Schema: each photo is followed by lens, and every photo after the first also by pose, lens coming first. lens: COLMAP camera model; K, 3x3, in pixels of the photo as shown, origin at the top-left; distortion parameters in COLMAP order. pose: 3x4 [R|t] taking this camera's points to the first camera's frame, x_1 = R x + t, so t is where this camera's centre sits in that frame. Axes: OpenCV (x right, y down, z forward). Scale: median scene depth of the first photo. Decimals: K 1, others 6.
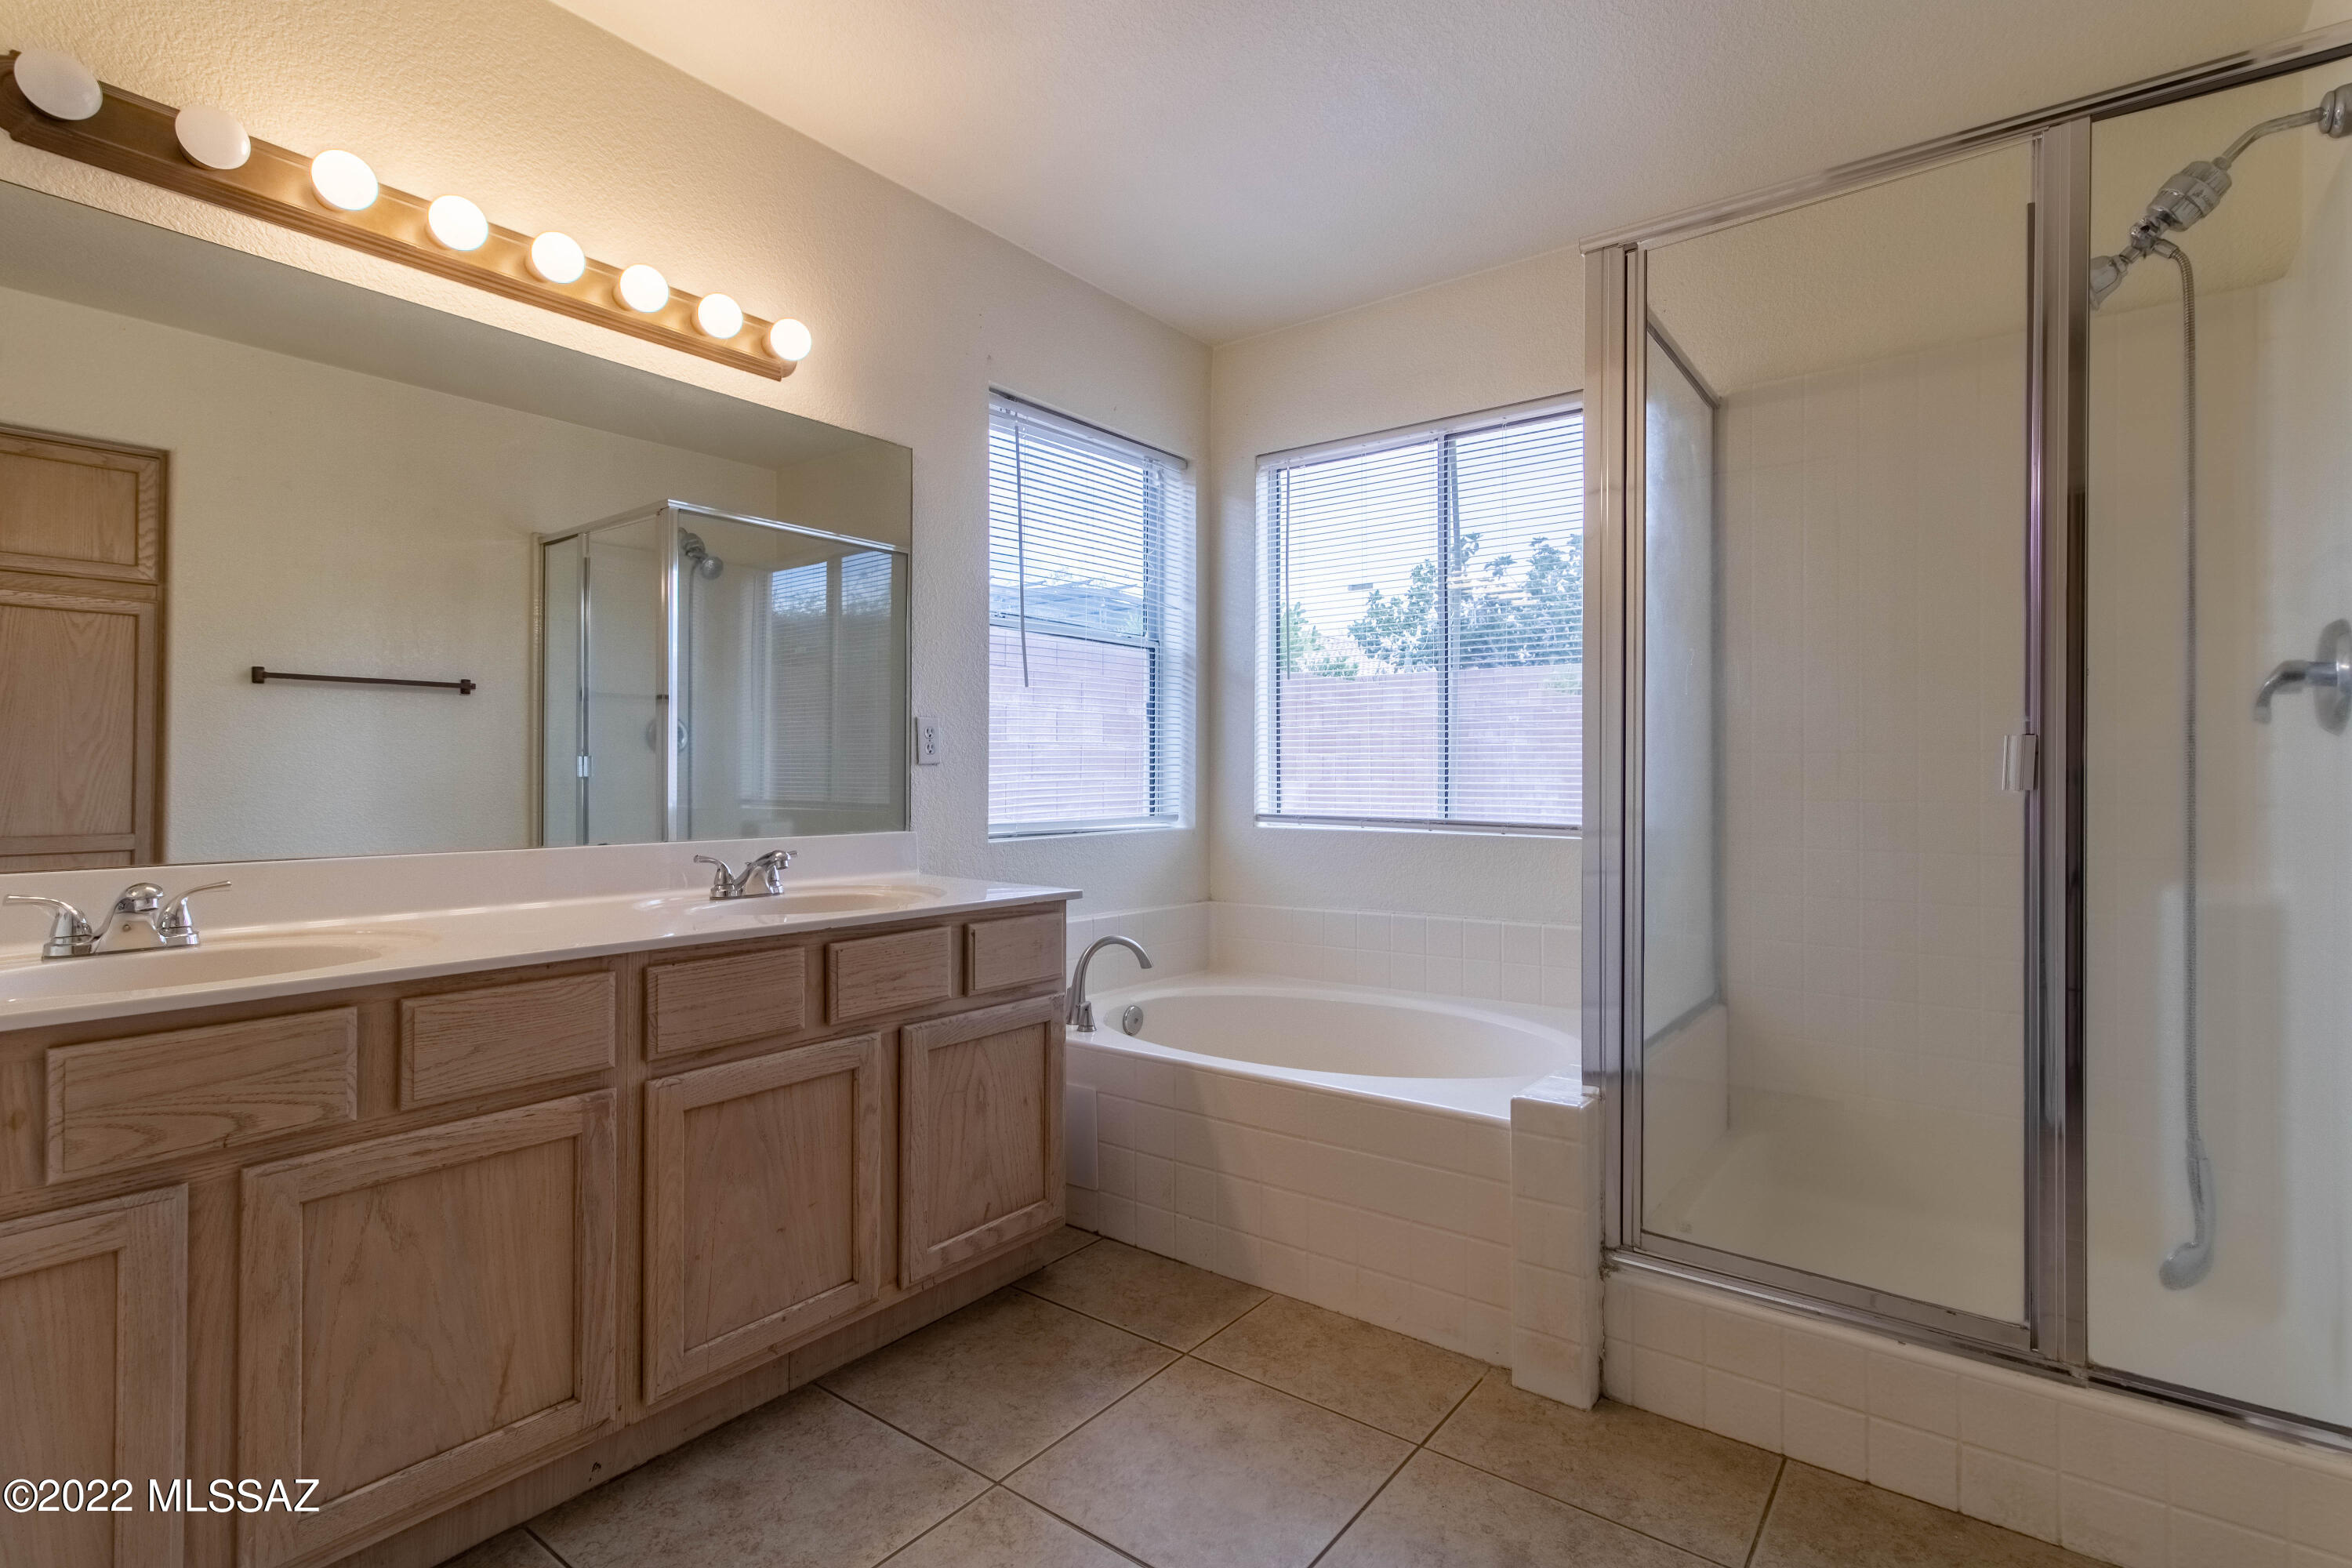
lens RADIAL K [[1132.7, 0, 1197.5], [0, 1132.7, 778.6], [0, 0, 1]] dist [-0.000421, 0.001956]
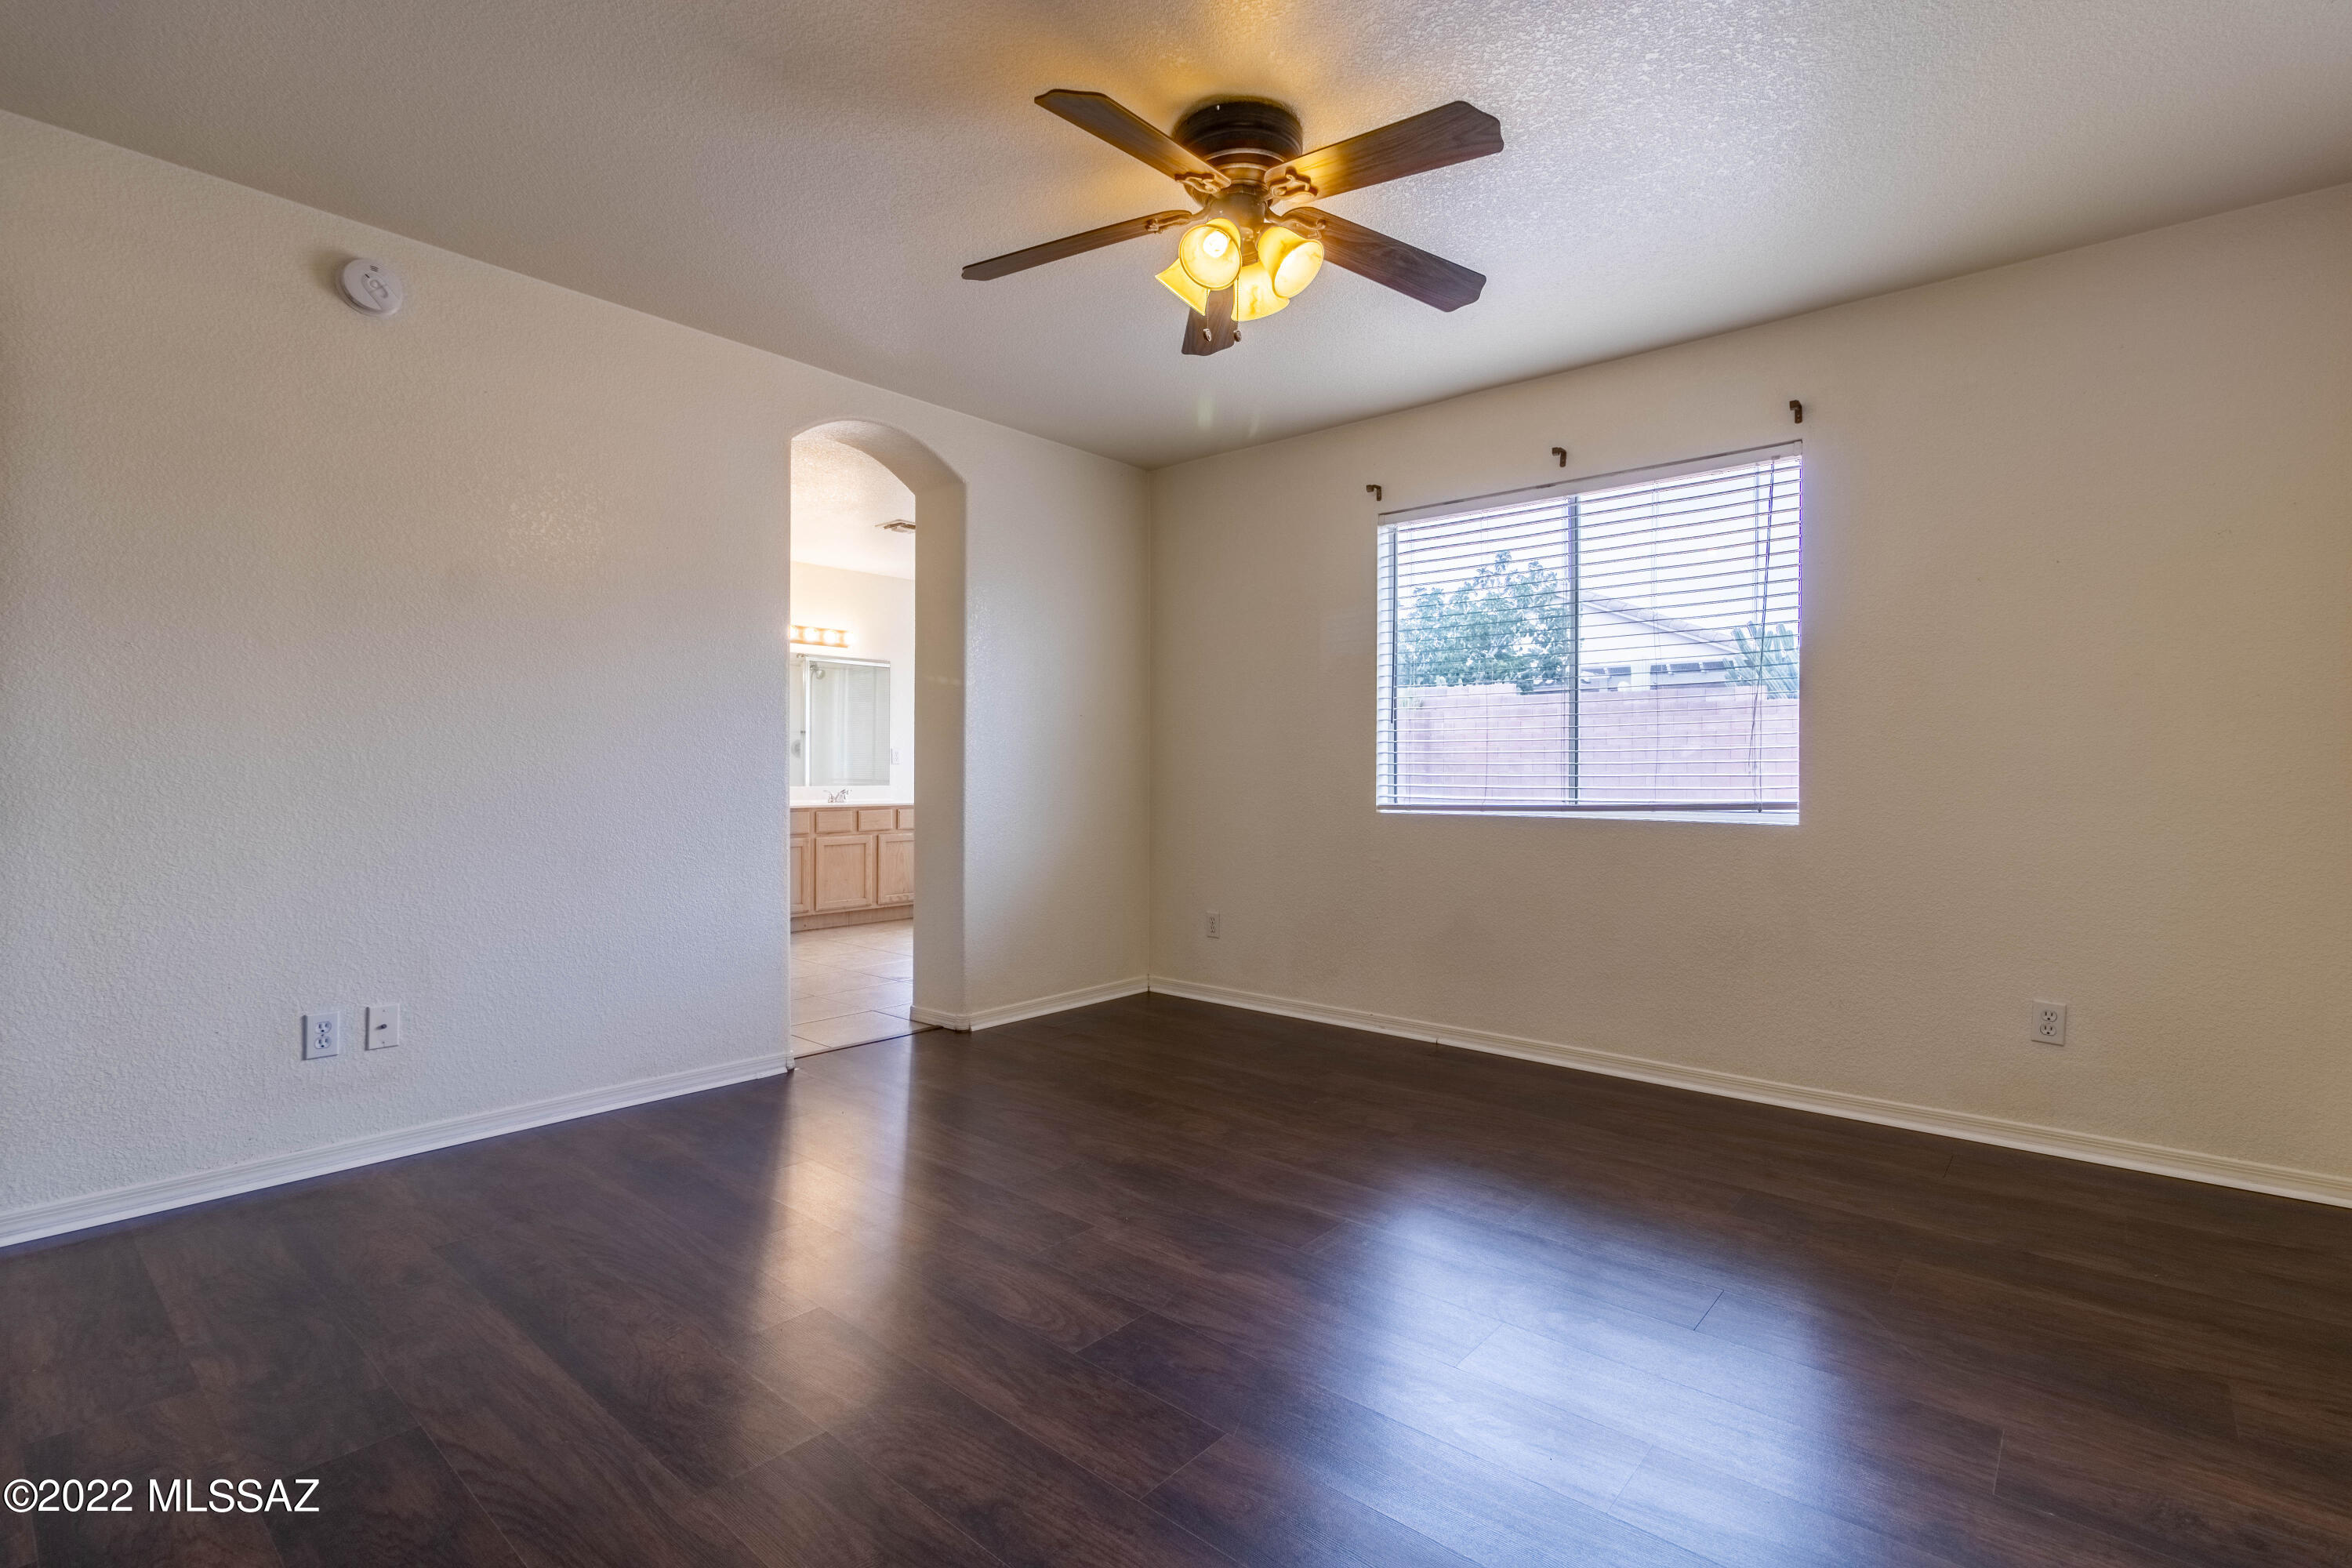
lens RADIAL K [[1088.2, 0, 1191.8], [0, 1088.2, 771.4], [0, 0, 1]] dist [-0.000976, 0.001018]
pose [[0.998237, 0.009159, -0.058647, 0.925624], [-0.008645, 0.999922, 0.009012, -0.030482], [0.058725, -0.008489, 0.998238, -2.383710]]
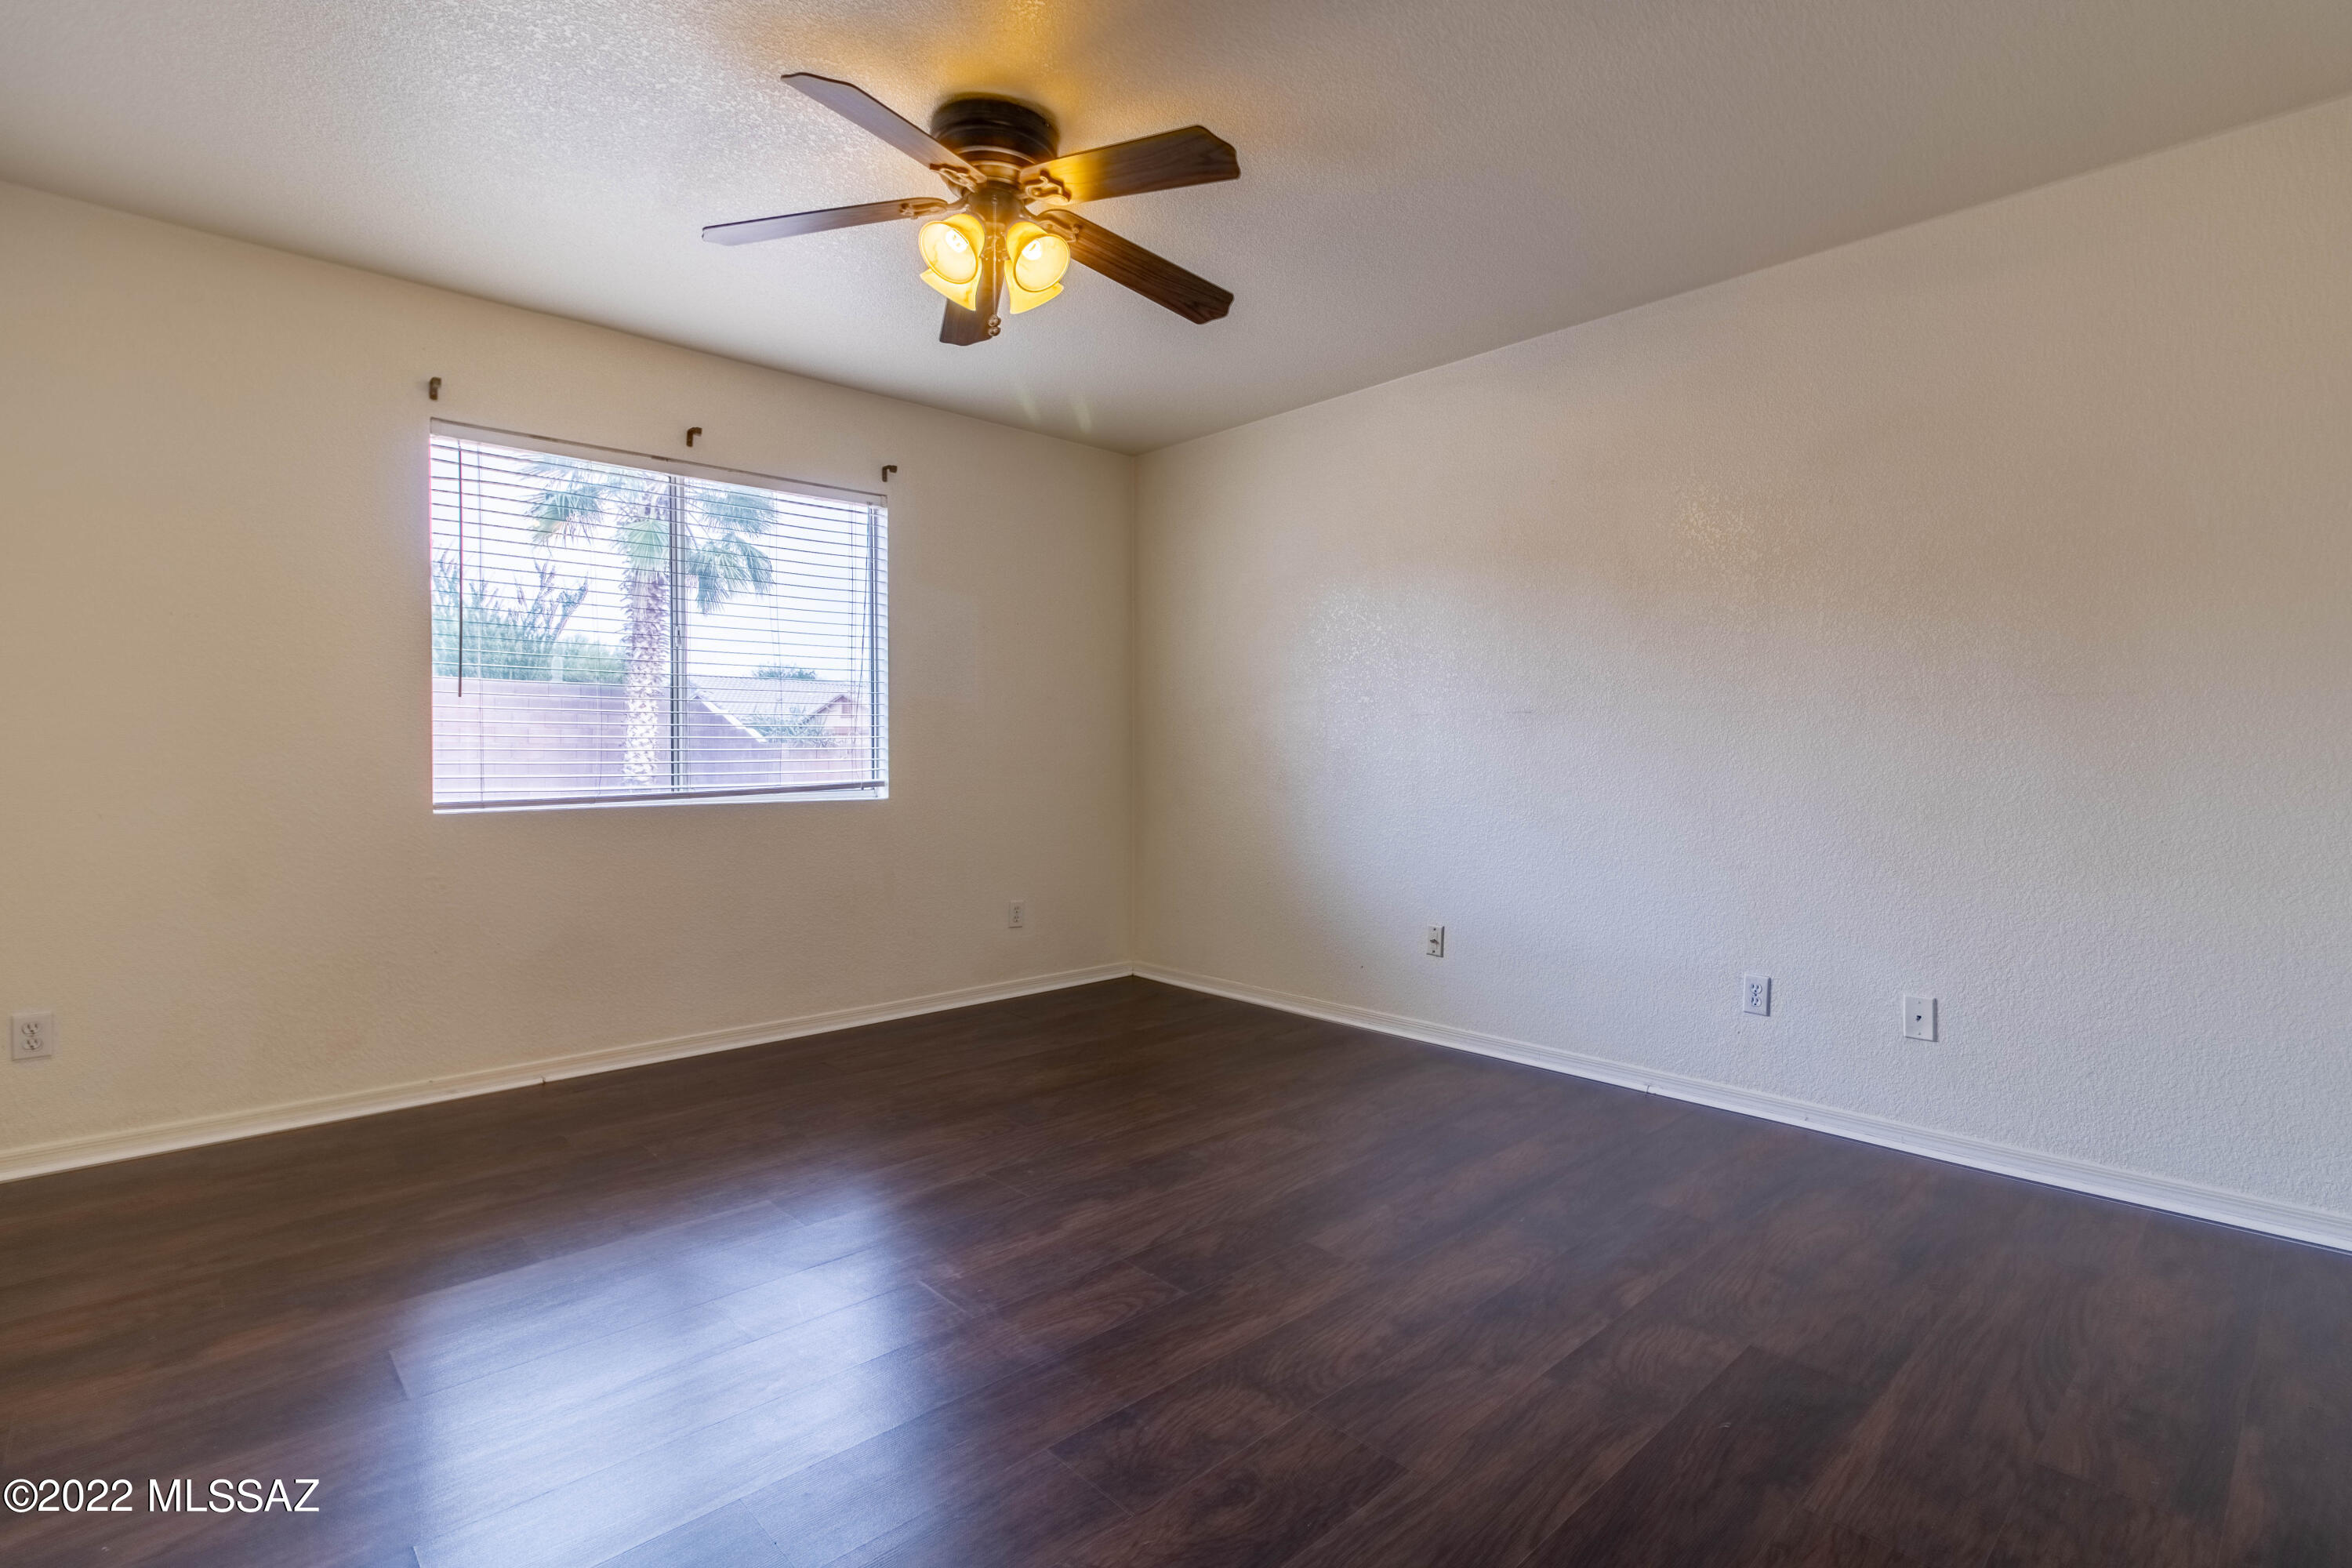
lens RADIAL K [[1108.5, 0, 1185.7], [0, 1108.5, 793.0], [0, 0, 1]] dist [0.002003, 0.000154]
pose [[0.170815, -0.029494, 0.984862, -4.398525], [-0.007054, 0.999490, 0.031156, -0.005073], [-0.985278, -0.012269, 0.170520, 1.049611]]
